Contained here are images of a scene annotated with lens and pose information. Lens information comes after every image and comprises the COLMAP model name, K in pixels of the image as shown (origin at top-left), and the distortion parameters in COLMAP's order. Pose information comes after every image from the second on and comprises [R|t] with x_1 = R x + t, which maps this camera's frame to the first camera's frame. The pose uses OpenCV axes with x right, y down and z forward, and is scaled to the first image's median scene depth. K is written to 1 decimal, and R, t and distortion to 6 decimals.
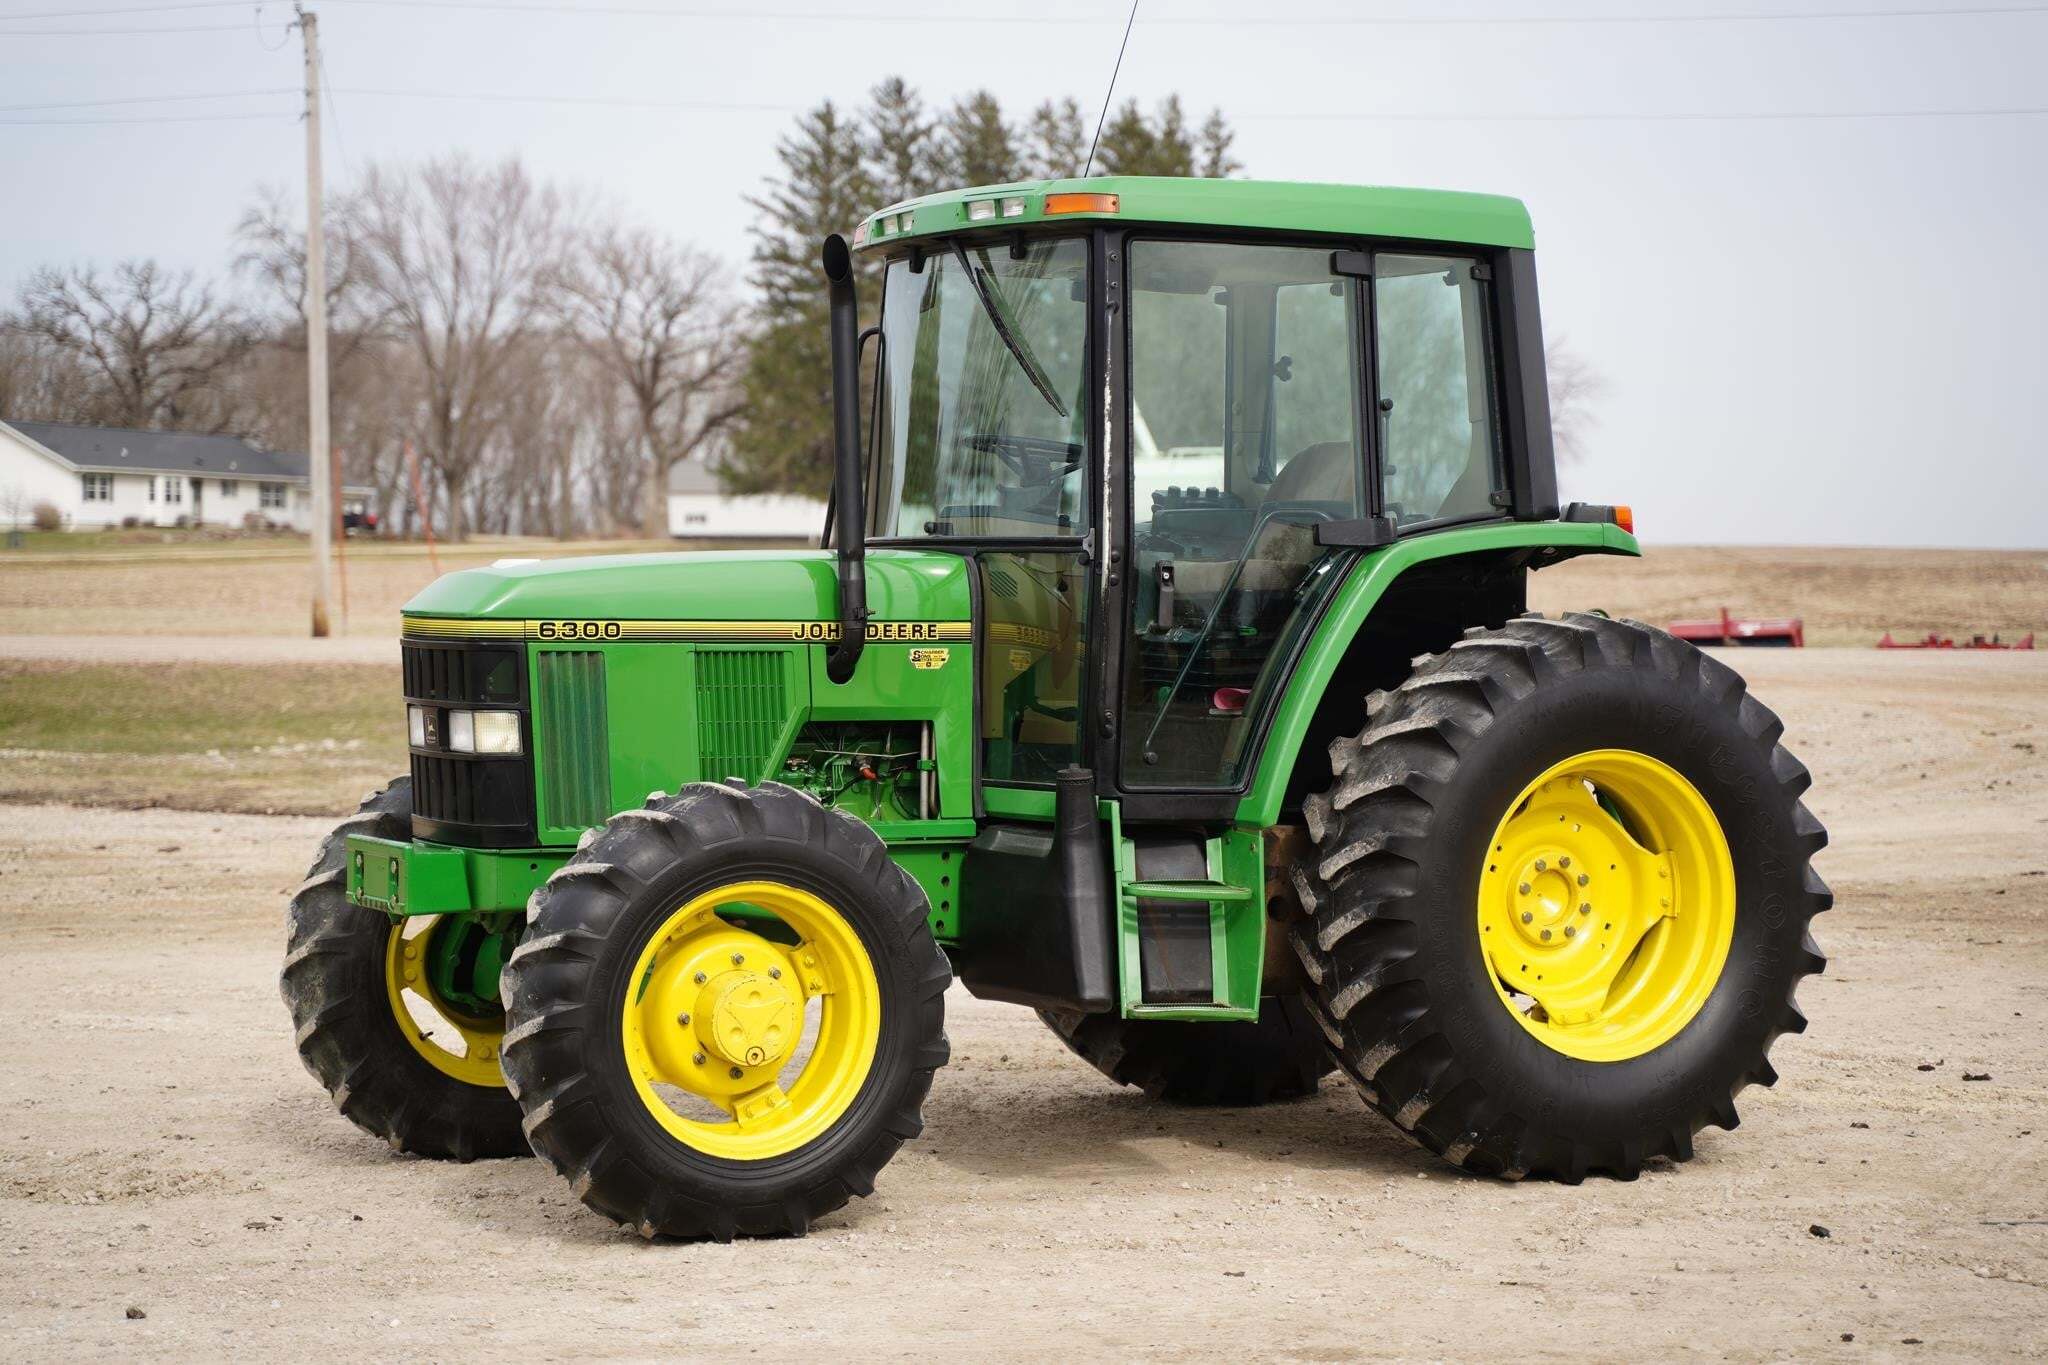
lens RADIAL K [[4209.6, 0, 1019.0], [0, 4209.6, 679.0], [0, 0, 1]] dist [0.285965, 0.000000]
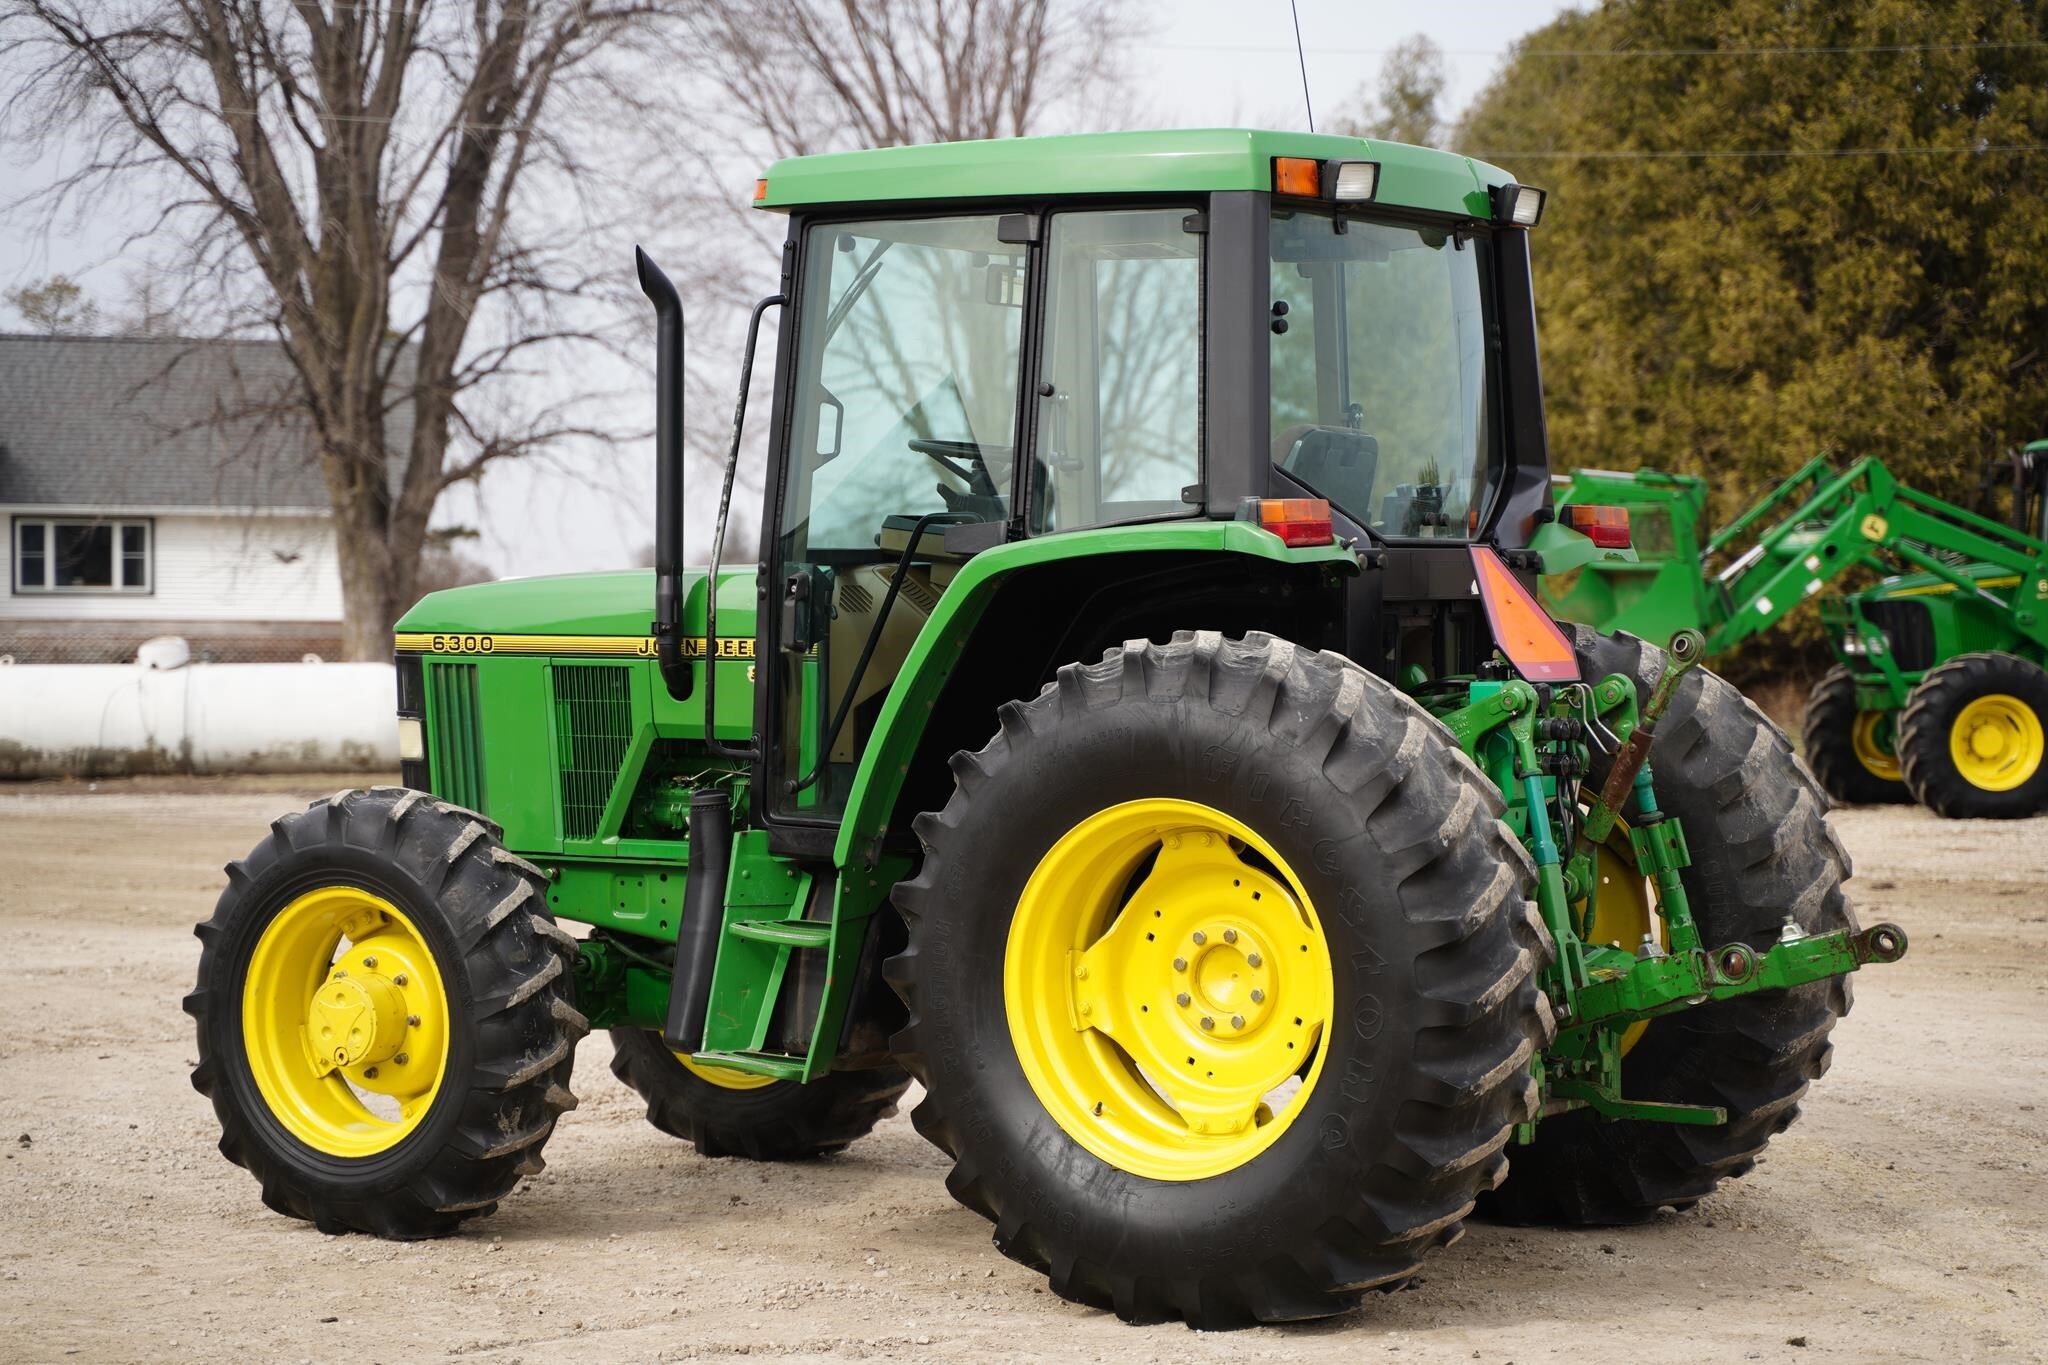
lens RADIAL K [[4209.6, 0, 1024.7], [0, 4209.6, 685.5], [0, 0, 1]] dist [0.285965, 0.000000]
pose [[0.494419, 0.014522, -0.869102, 0.822907], [-0.019301, 0.999797, 0.005726, -0.009283], [0.869009, 0.013943, 0.494599, 0.564112]]
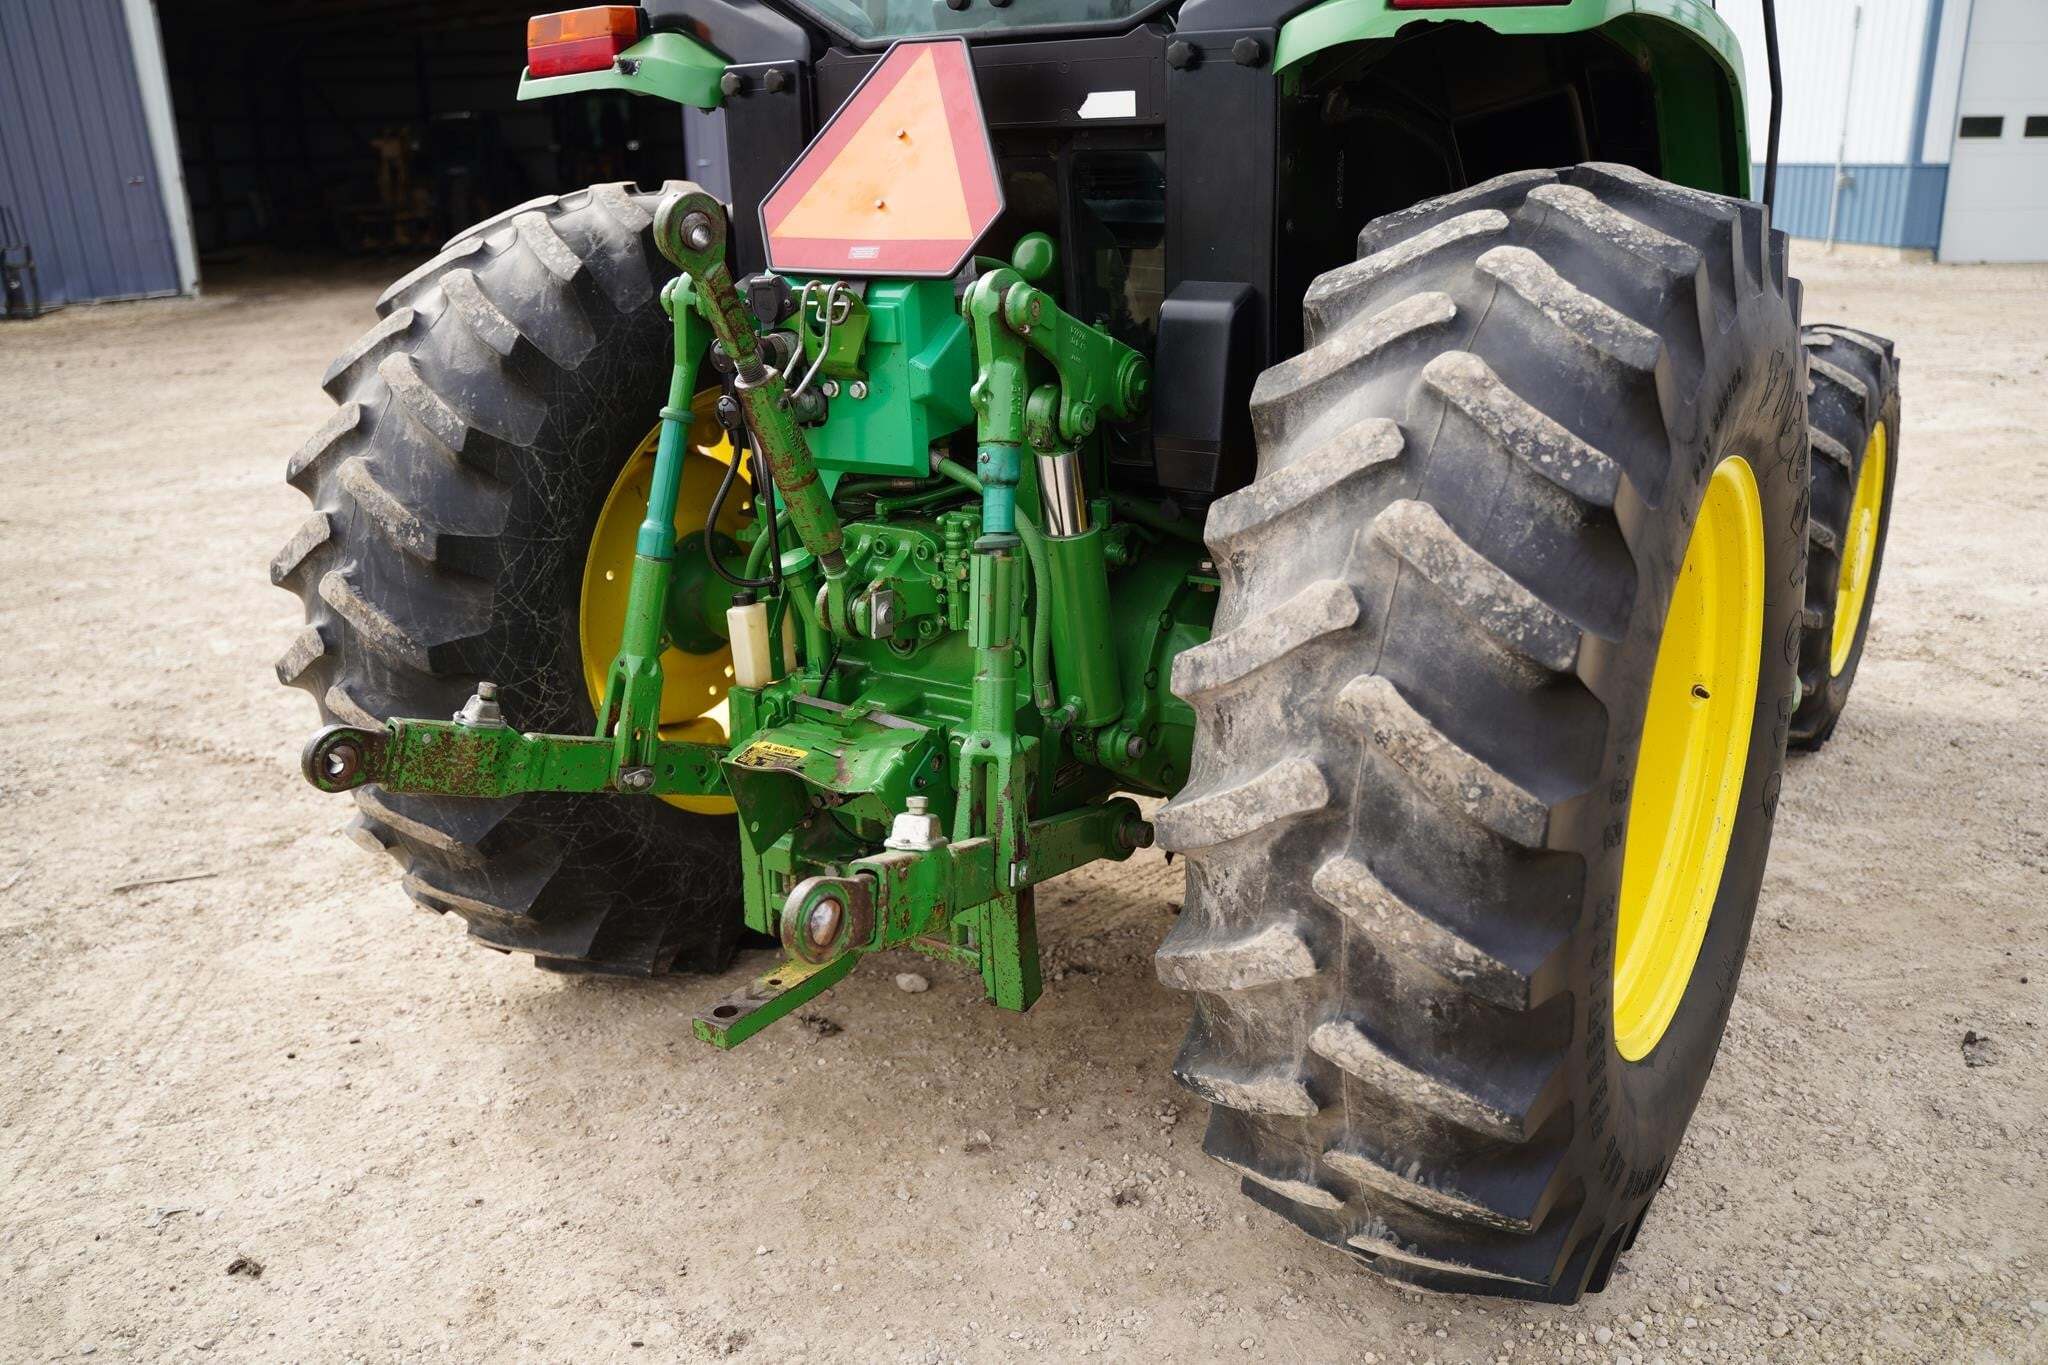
lens RADIAL K [[1665.2, 0, 1025.1], [0, 1665.2, 682.2], [0, 0, 1]] dist [-0.113674, 0.090011]
pose [[-0.884002, 0.157550, -0.440134, 0.203596], [0.006010, 0.945250, 0.326290, -0.025777], [0.467444, 0.285796, -0.836550, 1.276639]]
